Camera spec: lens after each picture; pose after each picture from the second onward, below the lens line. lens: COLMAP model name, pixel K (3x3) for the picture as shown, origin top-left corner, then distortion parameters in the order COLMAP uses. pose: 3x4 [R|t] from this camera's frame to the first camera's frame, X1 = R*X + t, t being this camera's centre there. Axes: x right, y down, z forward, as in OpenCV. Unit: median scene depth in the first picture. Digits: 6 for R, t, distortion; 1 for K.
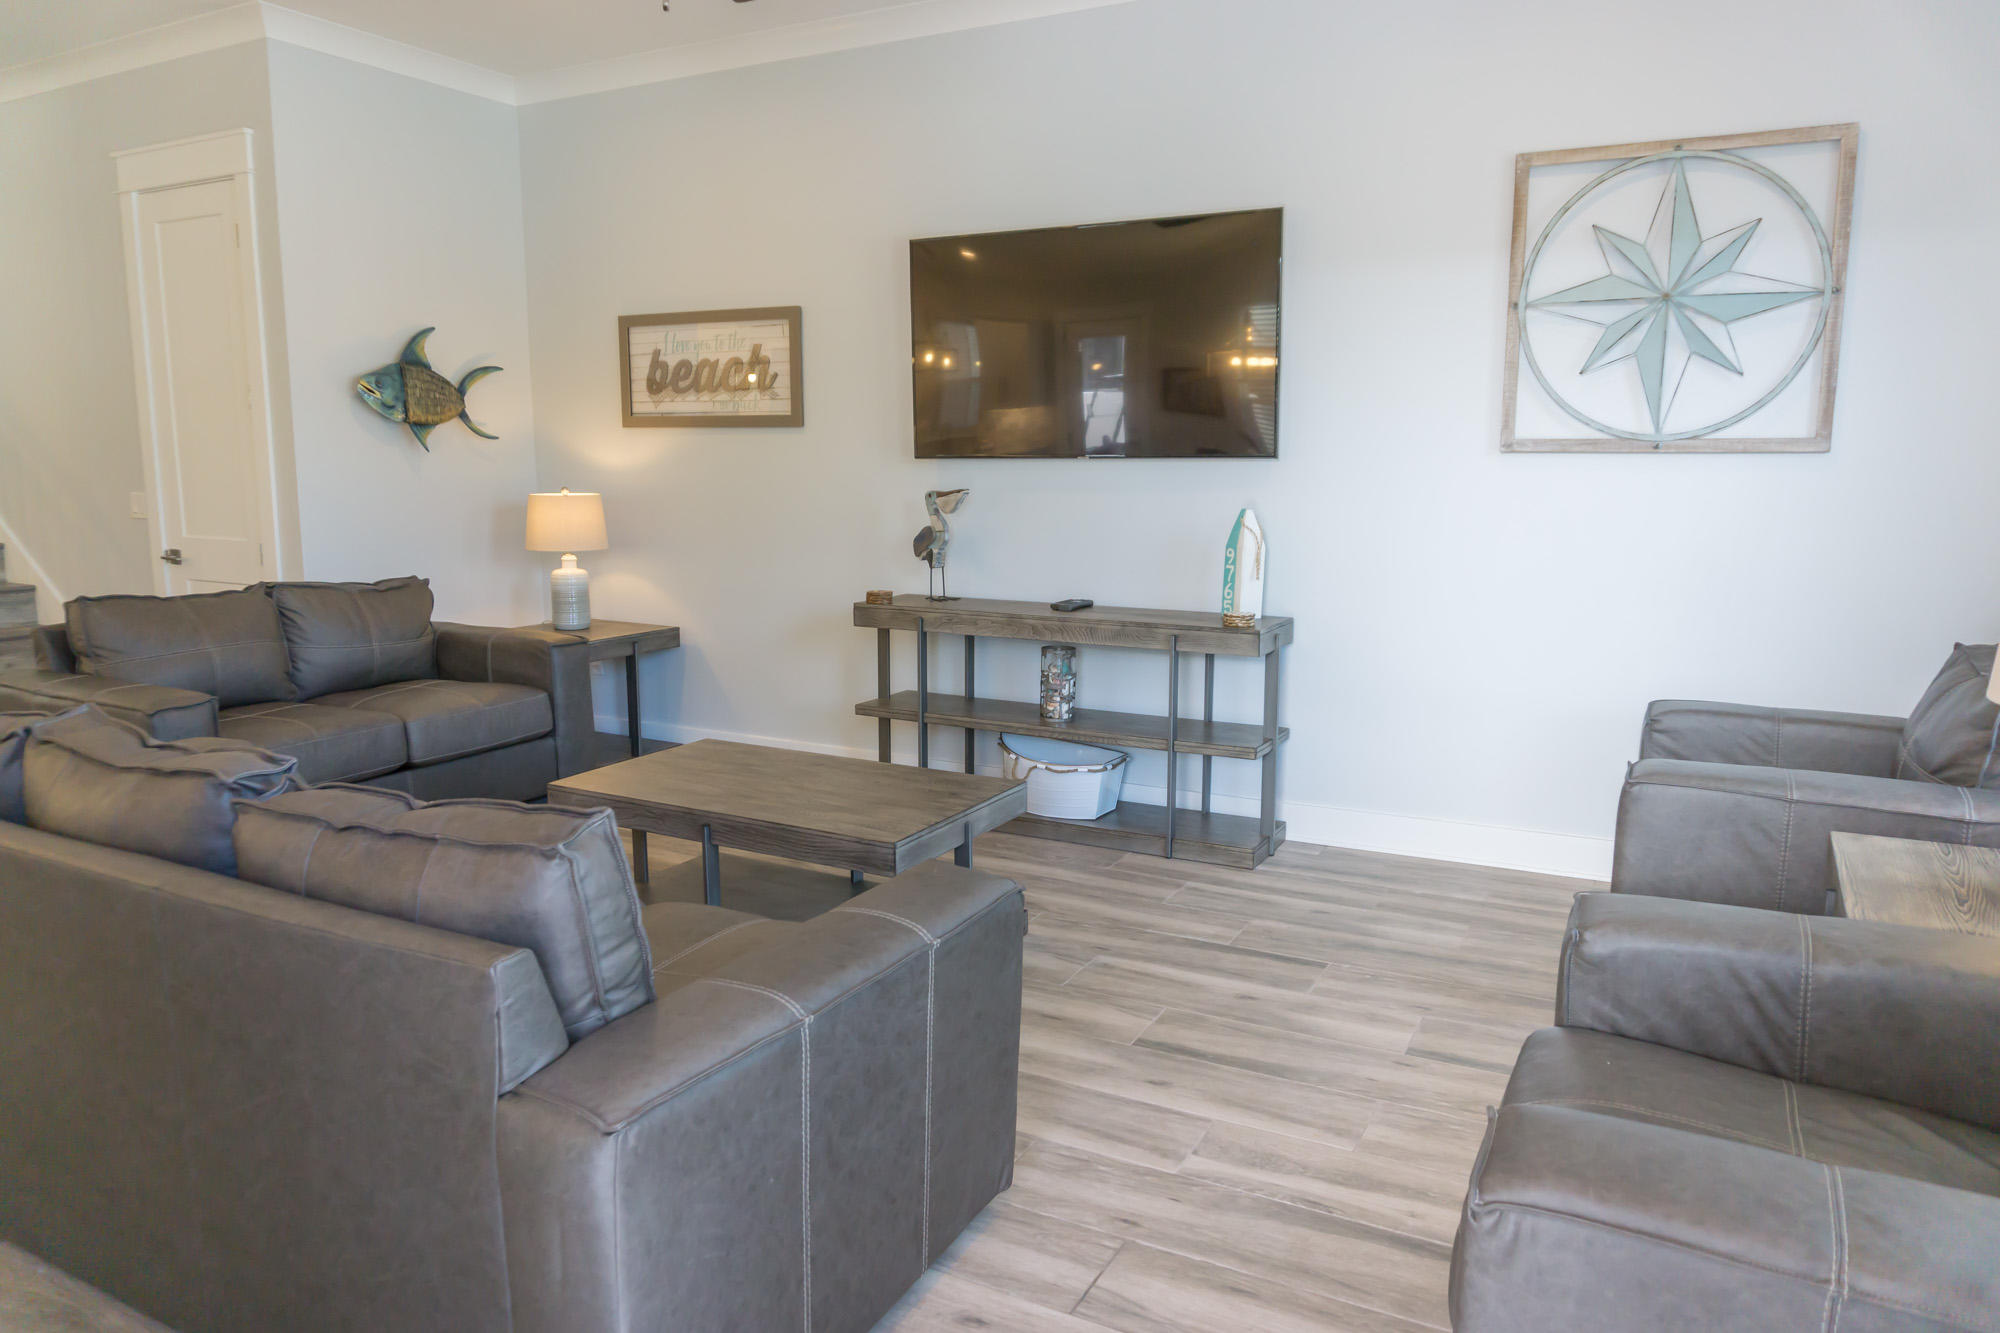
lens RADIAL K [[1332.3, 0, 989.2], [0, 1332.3, 676.9], [0, 0, 1]] dist [-0.019576, -0.001633]
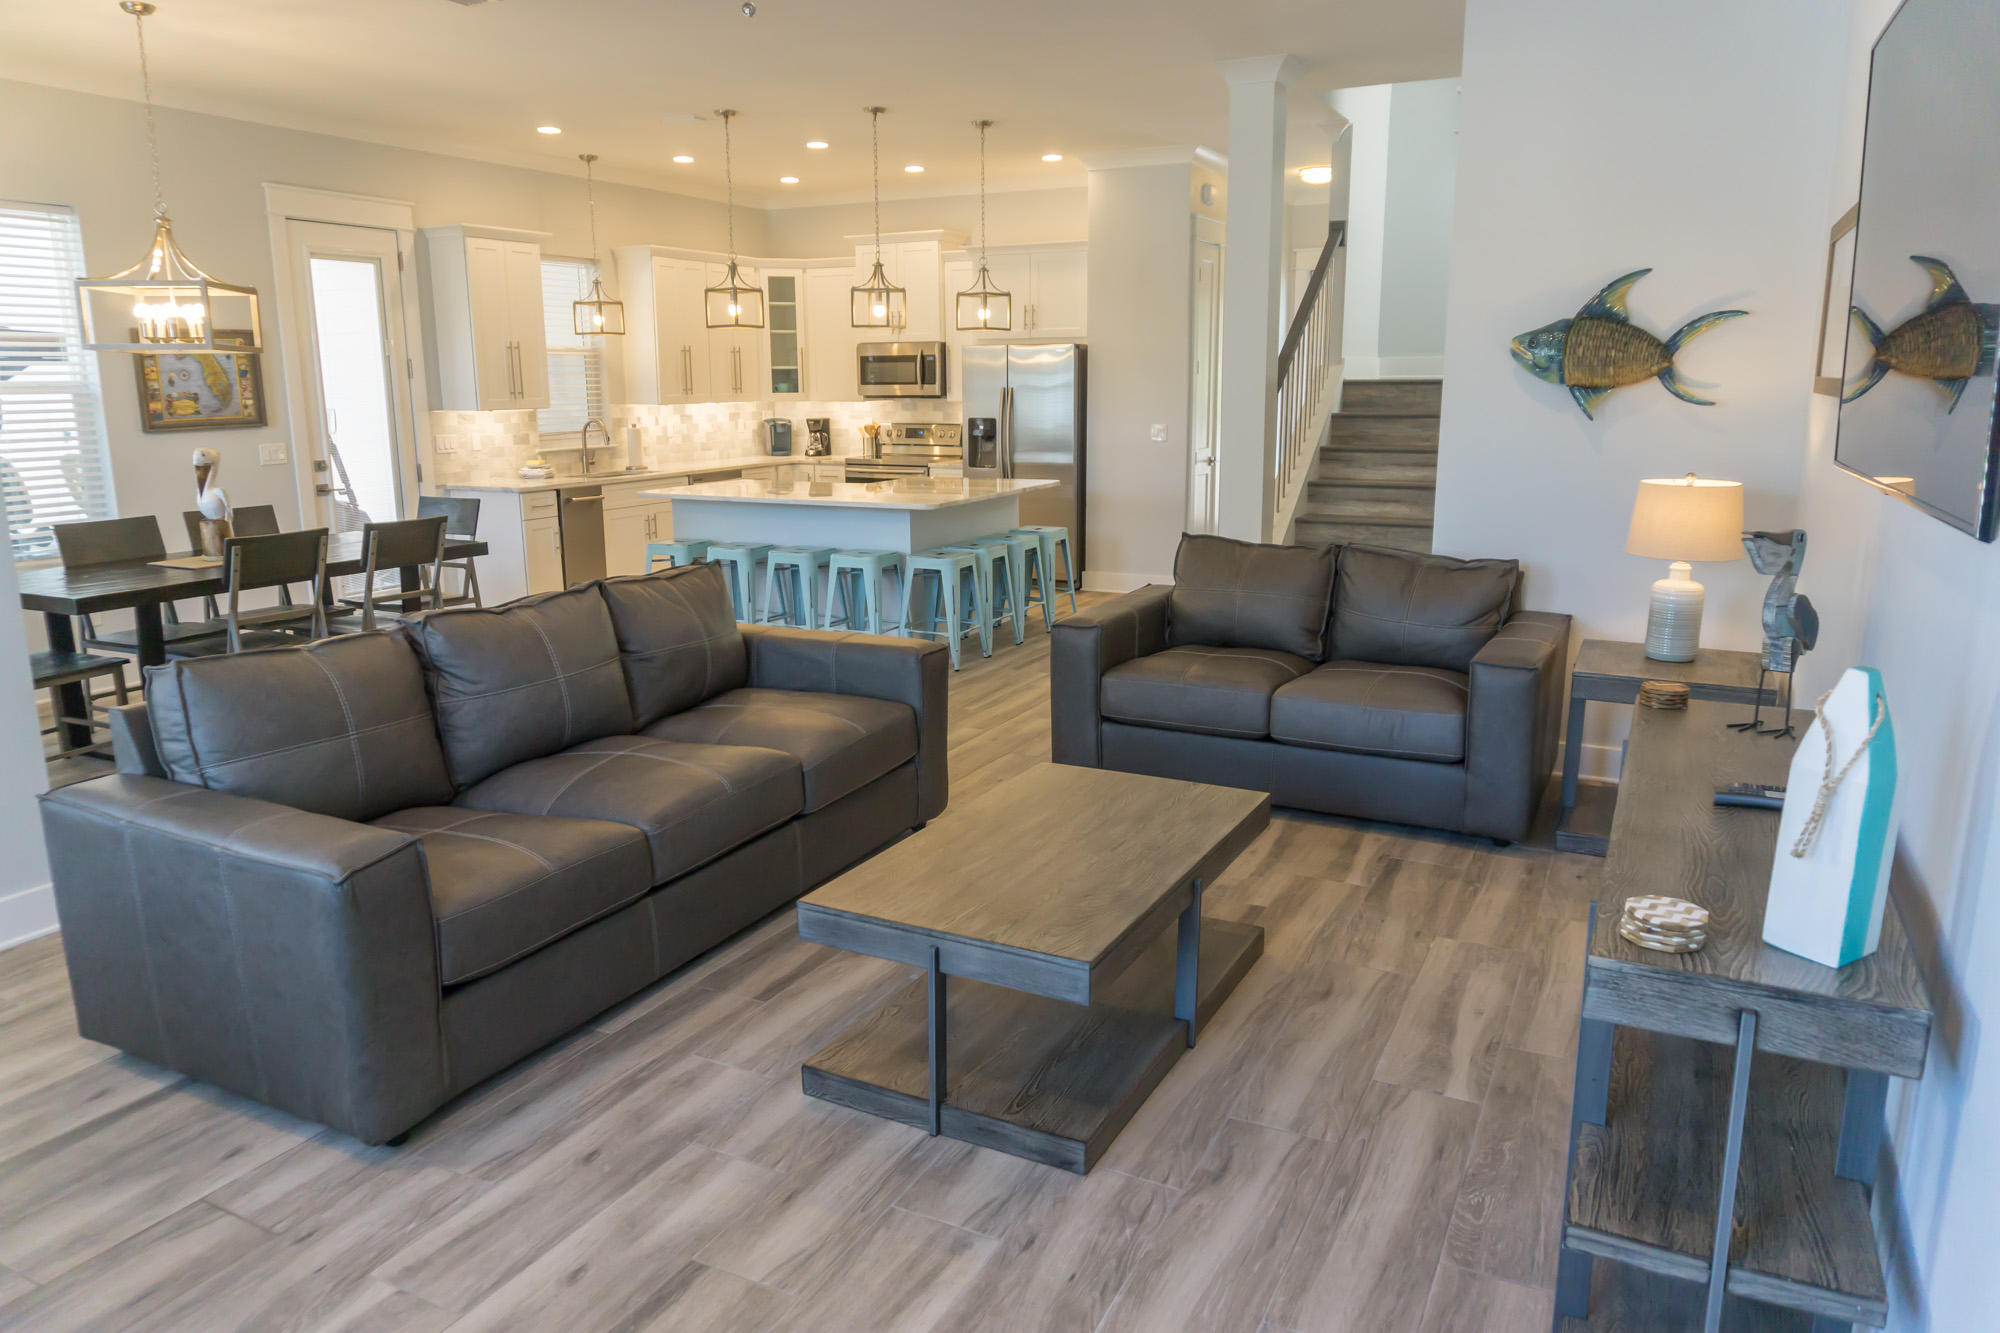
lens RADIAL K [[1332.3, 0, 1003.0], [0, 1332.3, 665.1], [0, 0, 1]] dist [-0.019576, -0.001633]
pose [[0.023136, 0.209593, -0.977515, 0.469232], [-0.162388, 0.965580, 0.203190, -0.140041], [0.986456, 0.154036, 0.056375, 0.651612]]
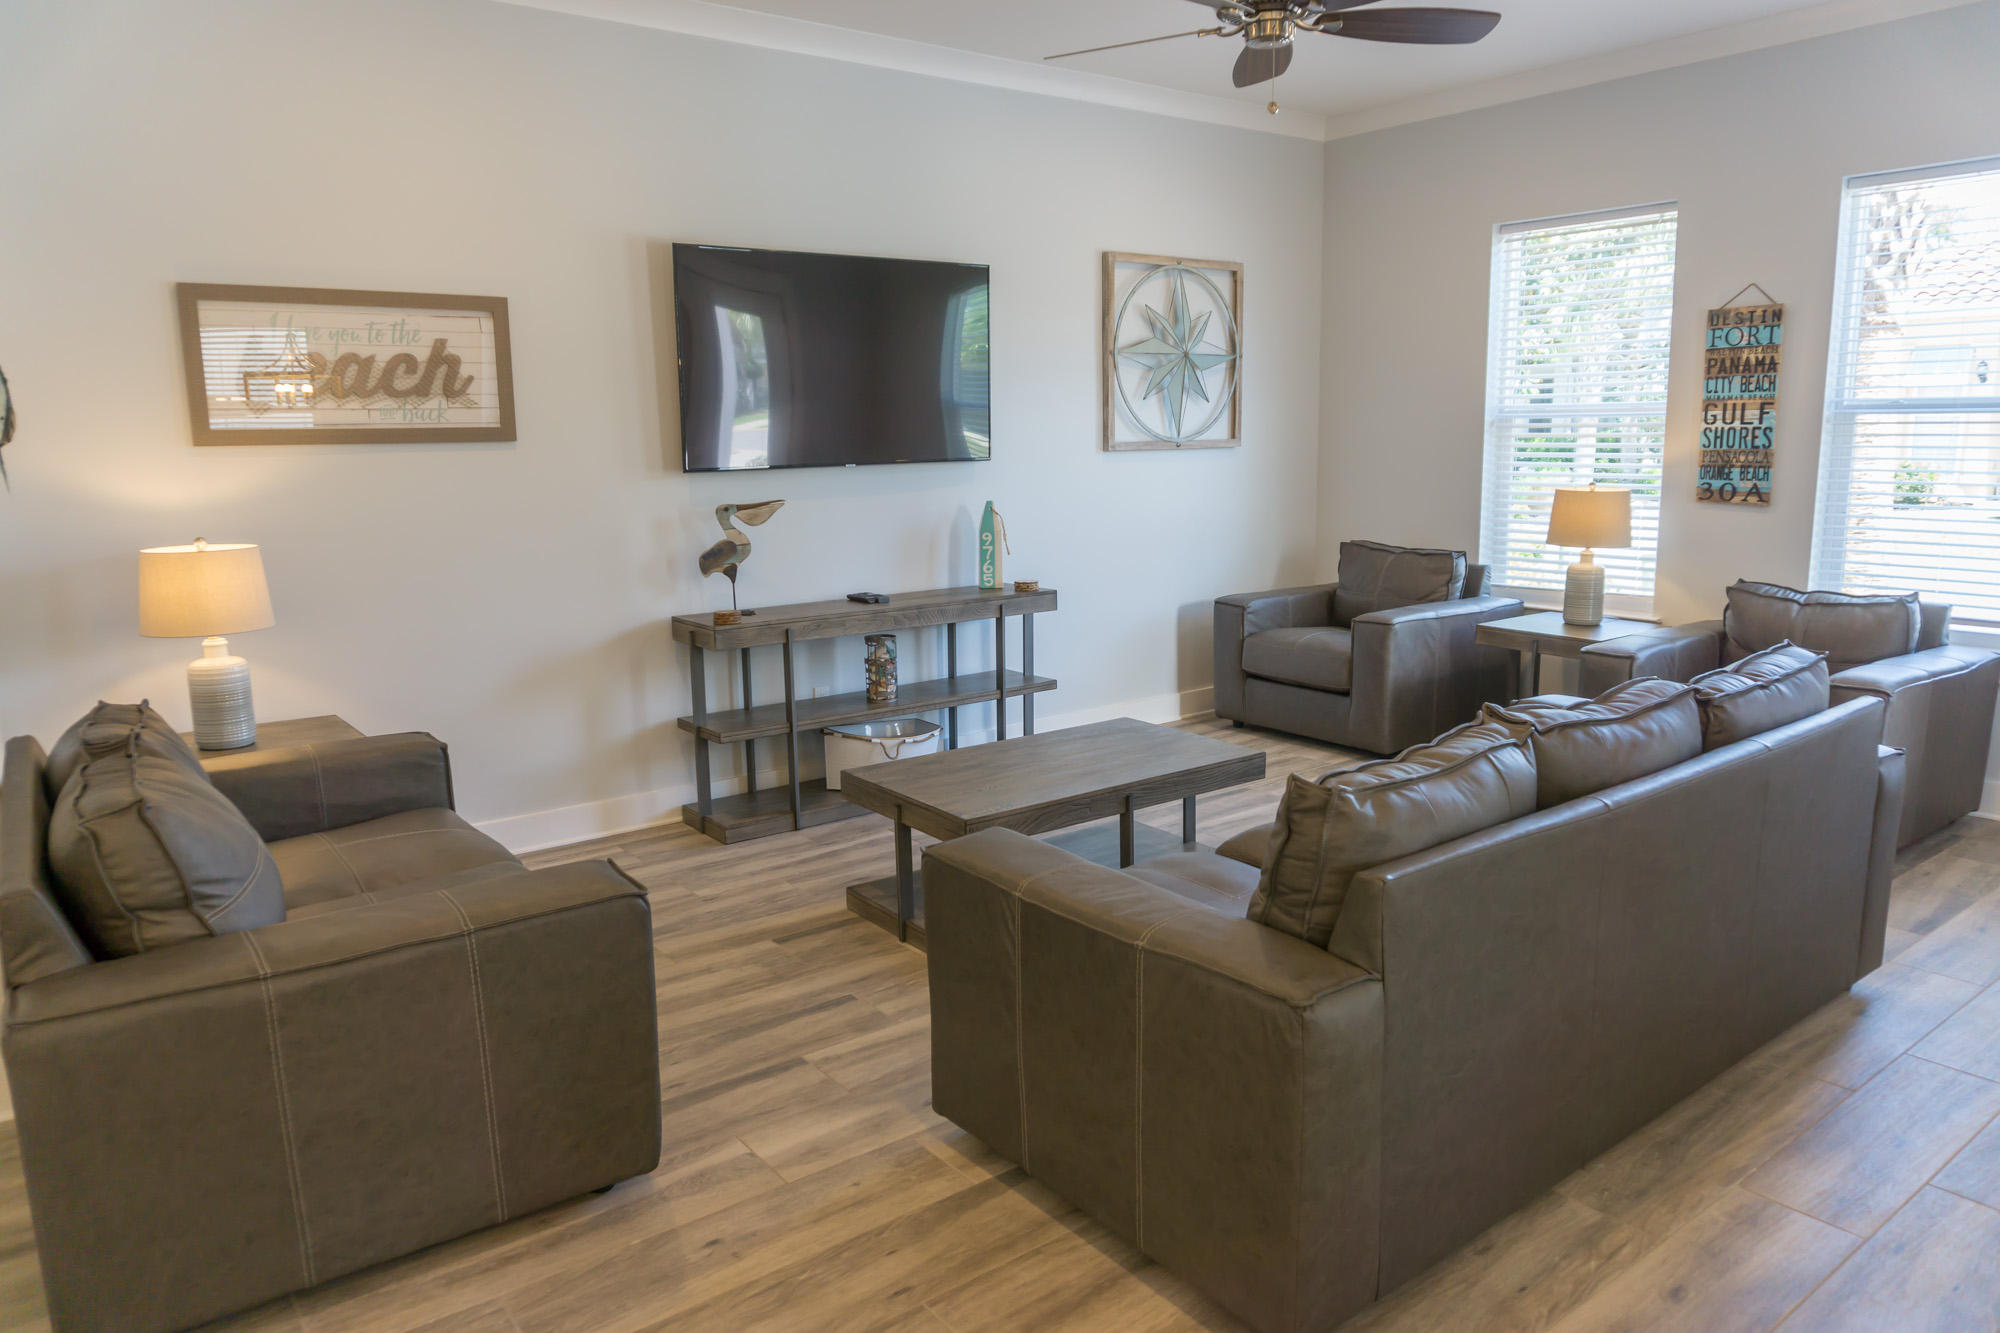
lens RADIAL K [[1332.3, 0, 1000.5], [0, 1332.3, 669.4], [0, 0, 1]] dist [-0.019576, -0.001633]
pose [[0.415222, -0.169921, 0.893710, -0.837059], [0.166812, 0.979965, 0.108819, -0.091657], [-0.894295, 0.103898, 0.435248, 0.396379]]
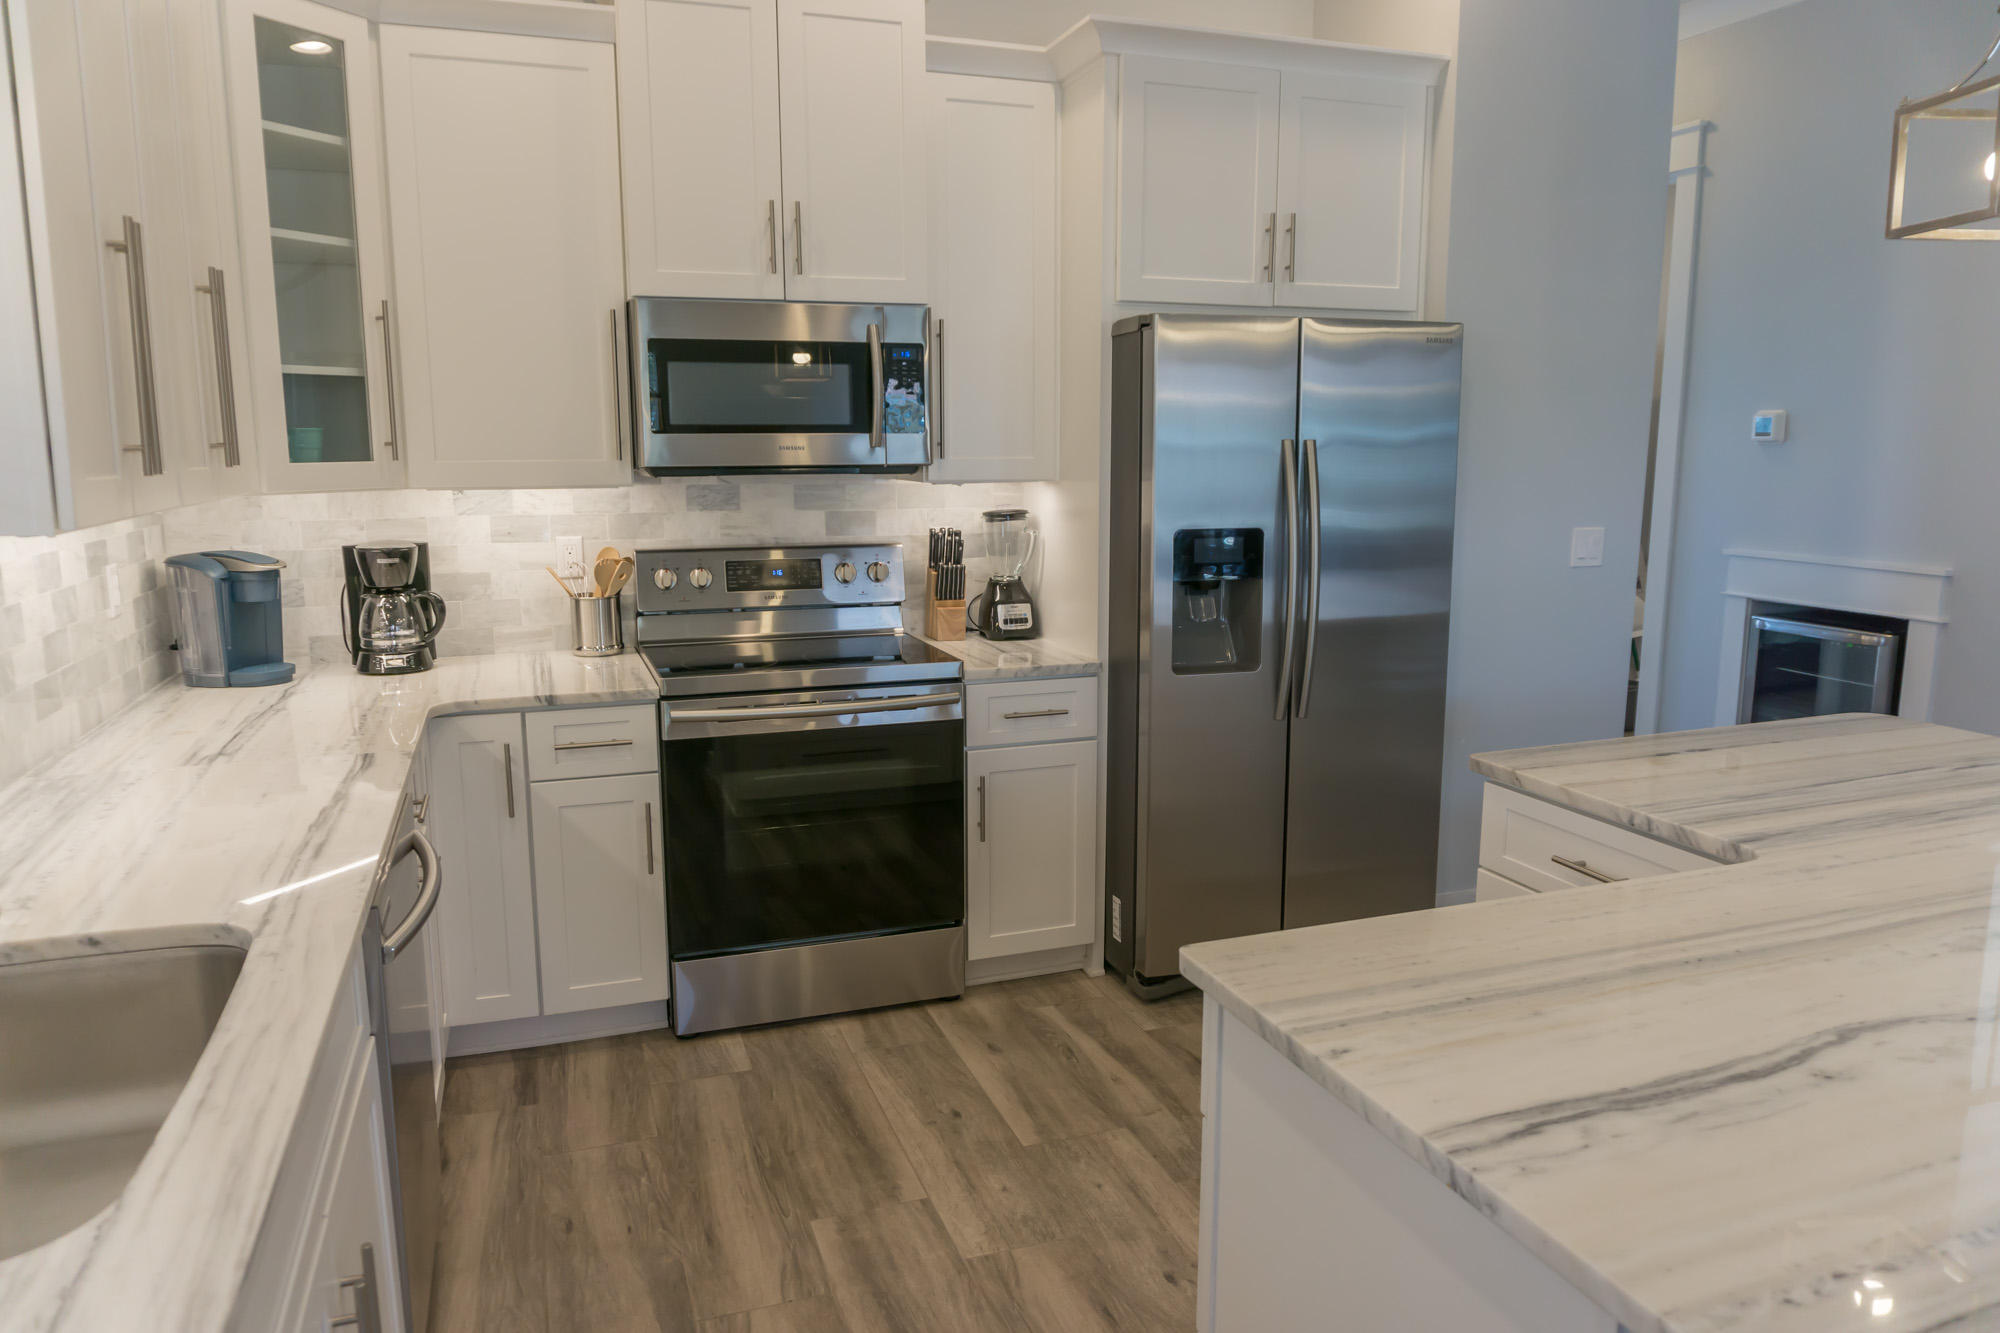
lens RADIAL K [[1332.3, 0, 996.4], [0, 1332.3, 665.4], [0, 0, 1]] dist [-0.019576, -0.001633]
pose [[0.739722, 0.108435, -0.664119, -1.072912], [-0.109048, 0.993203, 0.040705, -0.040139], [0.664018, 0.042310, 0.746518, 0.134797]]
